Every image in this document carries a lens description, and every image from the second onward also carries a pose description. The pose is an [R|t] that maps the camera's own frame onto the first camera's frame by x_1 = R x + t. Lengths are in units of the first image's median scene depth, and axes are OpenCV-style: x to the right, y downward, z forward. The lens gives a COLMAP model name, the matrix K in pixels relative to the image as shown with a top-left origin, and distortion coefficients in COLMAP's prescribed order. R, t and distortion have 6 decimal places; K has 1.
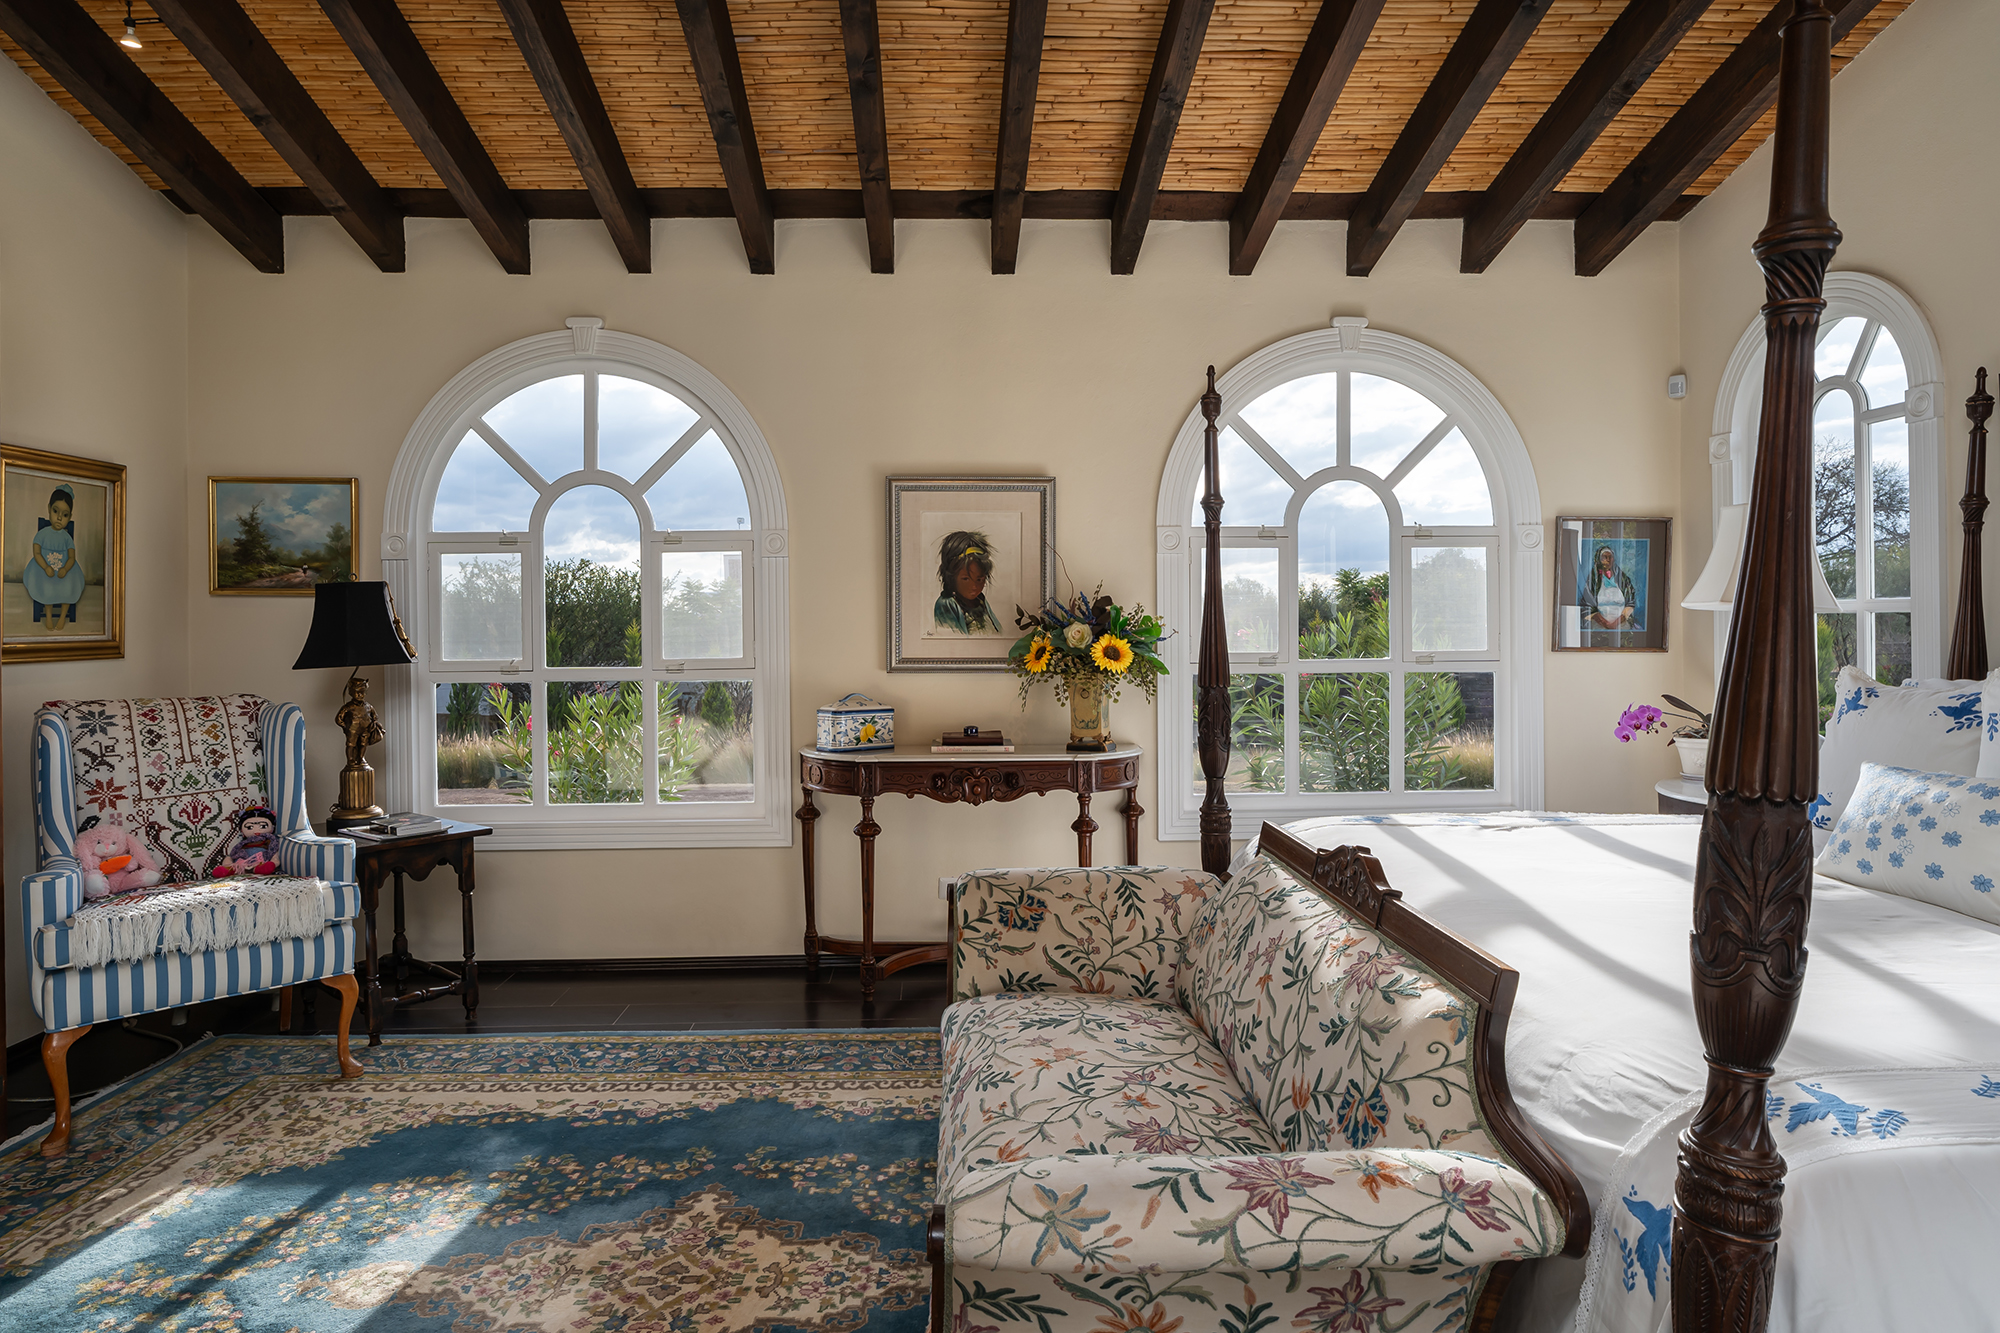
lens RADIAL K [[1093.2, 0, 991.7], [0, 1093.2, 657.2], [0, 0, 1]] dist [-0.001836, -0.000425]
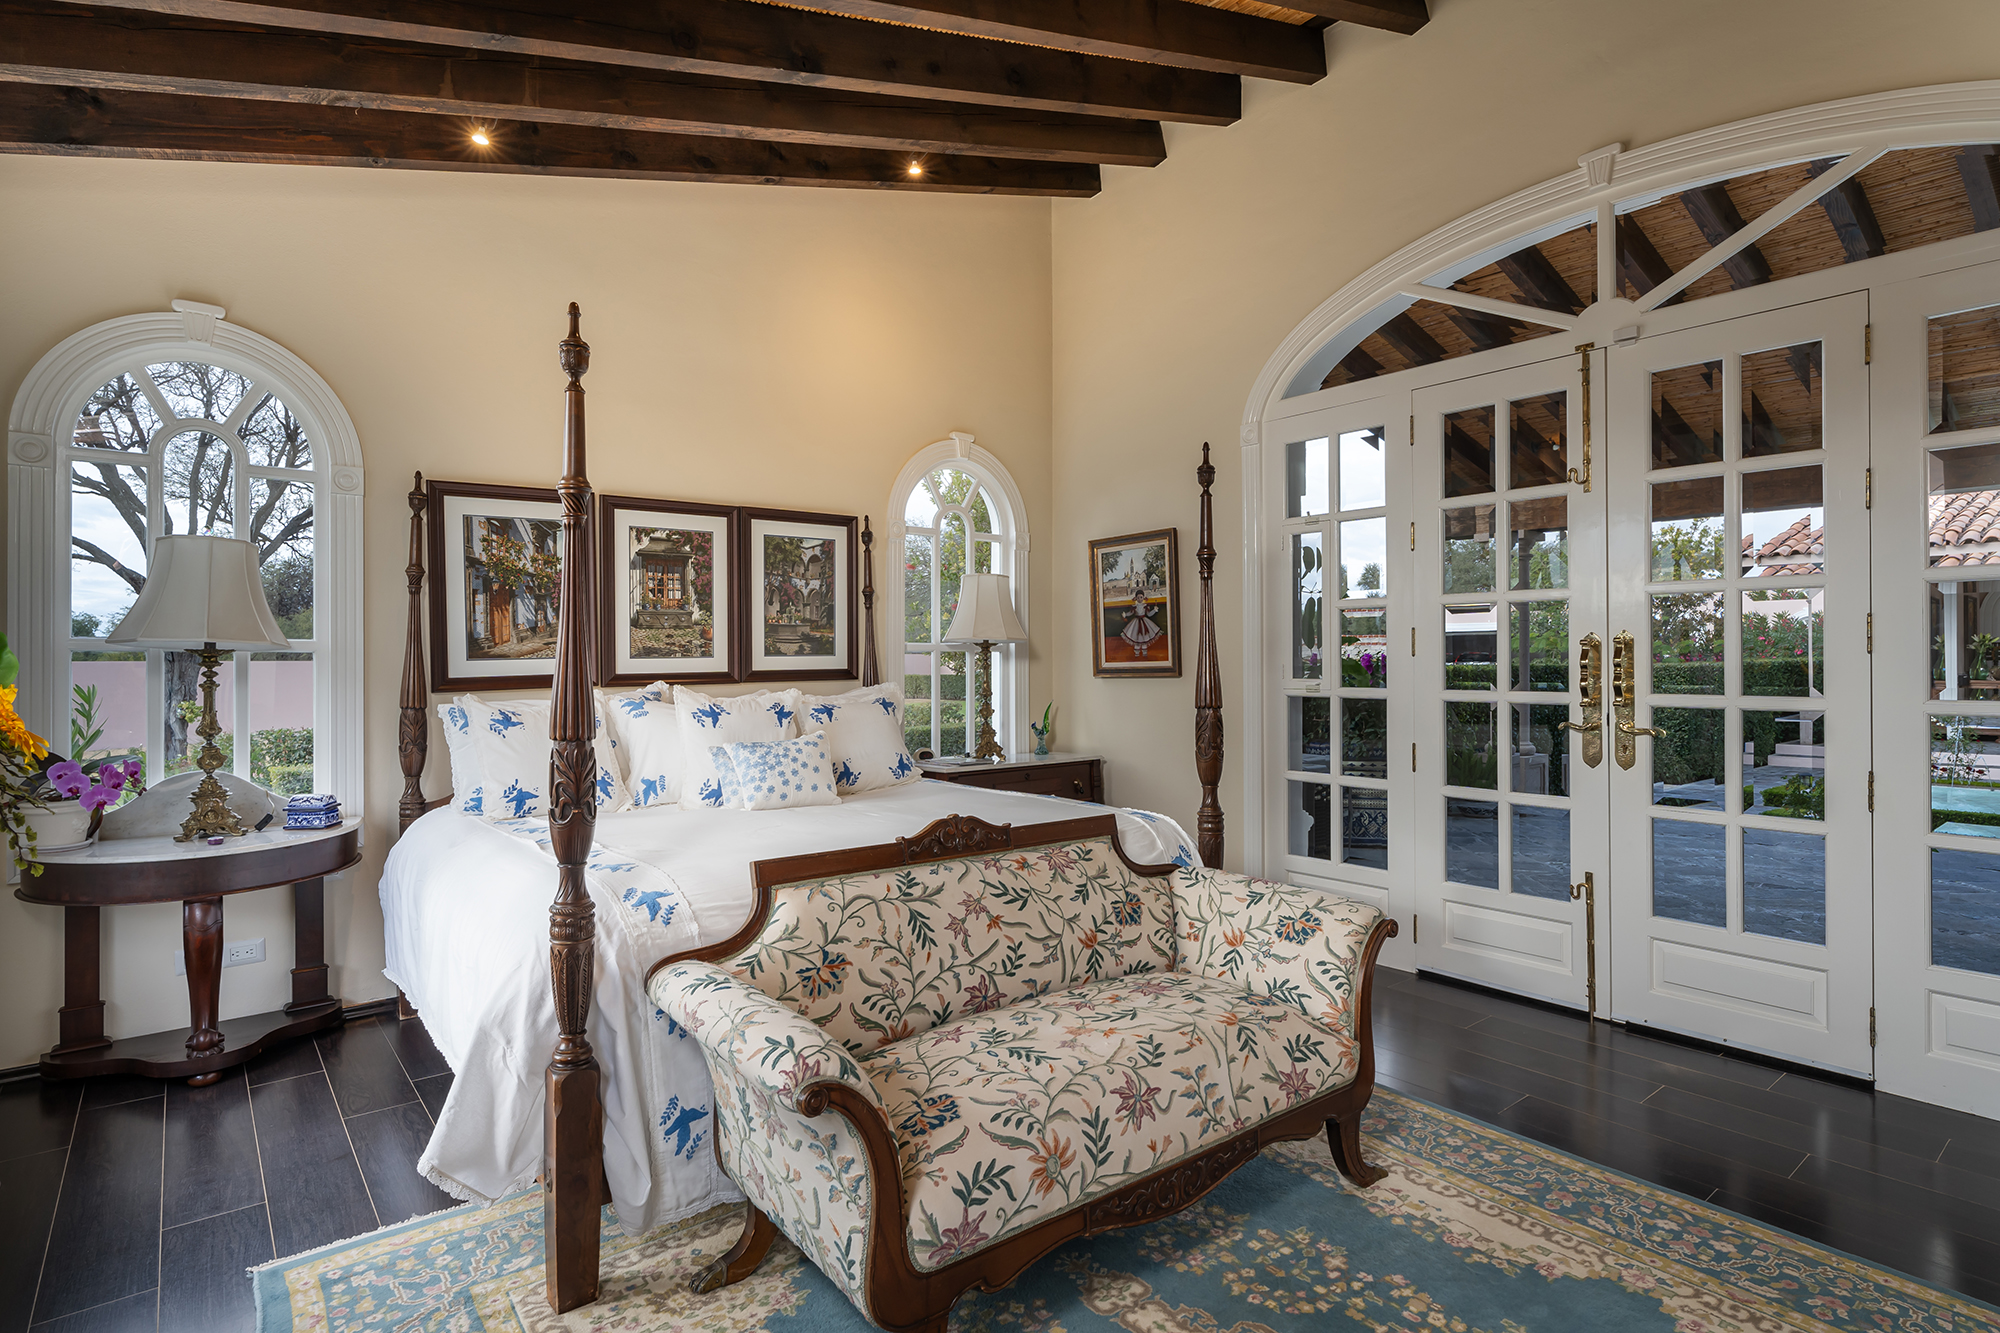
lens RADIAL K [[1009.2, 0, 1000.0], [0, 1009.2, 666.5], [0, 0, 1]] dist [-0.000109, 0.000239]
pose [[-0.592670, 0.004642, 0.805432, -0.735418], [0.027373, 0.999522, 0.014381, -0.034289], [-0.804980, 0.030570, -0.592513, 1.684197]]
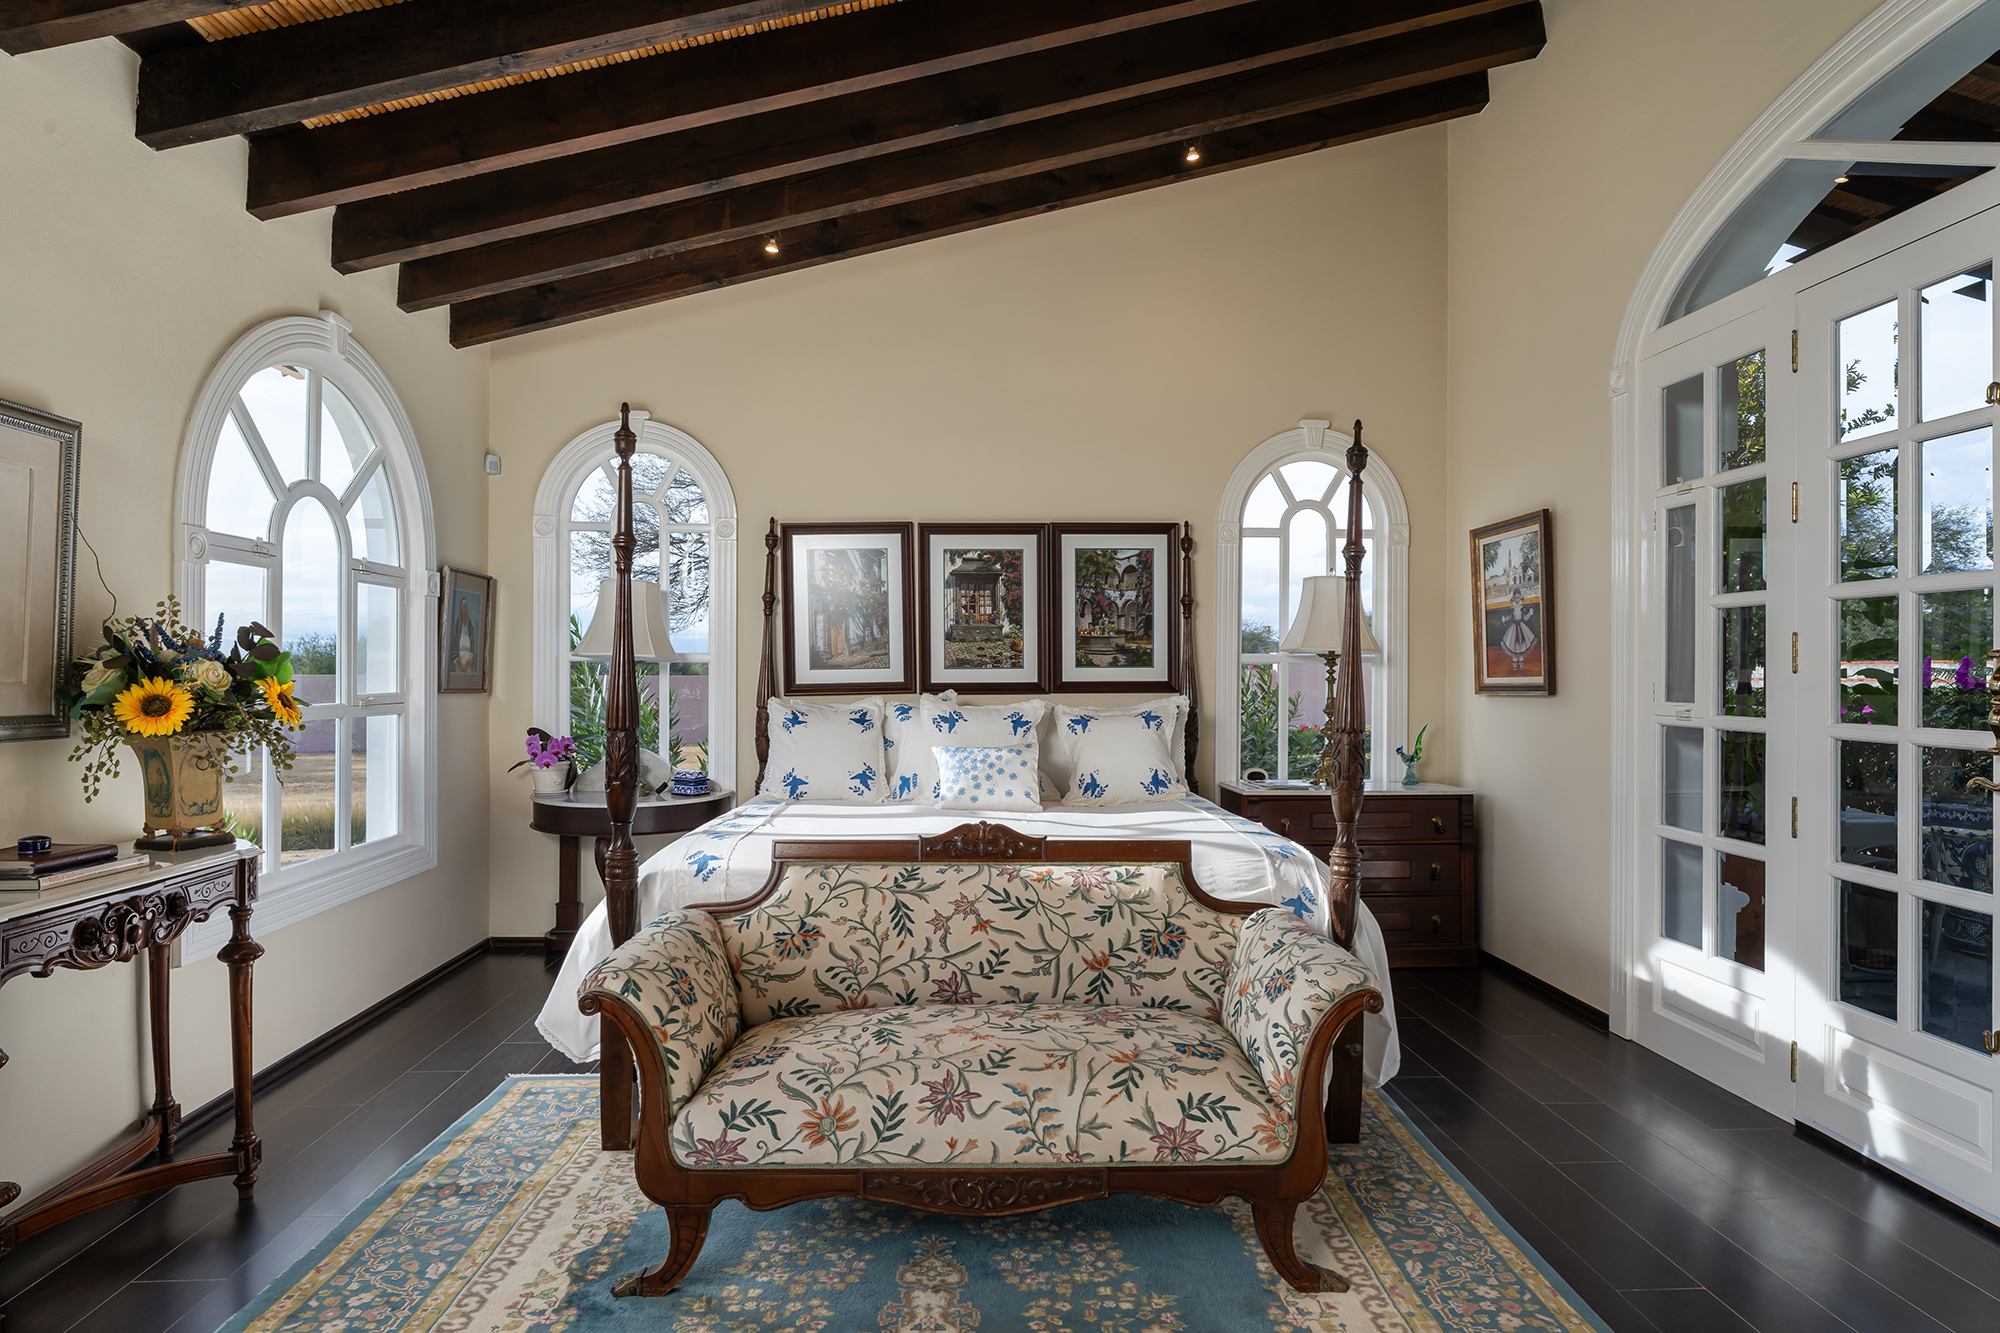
lens RADIAL K [[1109.2, 0, 996.5], [0, 1109.2, 685.6], [0, 0, 1]] dist [-0.015053, 0.000918]
pose [[-0.002036, -0.006365, 0.999978, -1.134772], [0.019239, 0.999794, 0.006403, -0.017895], [-0.999813, 0.019252, -0.001913, 0.960470]]
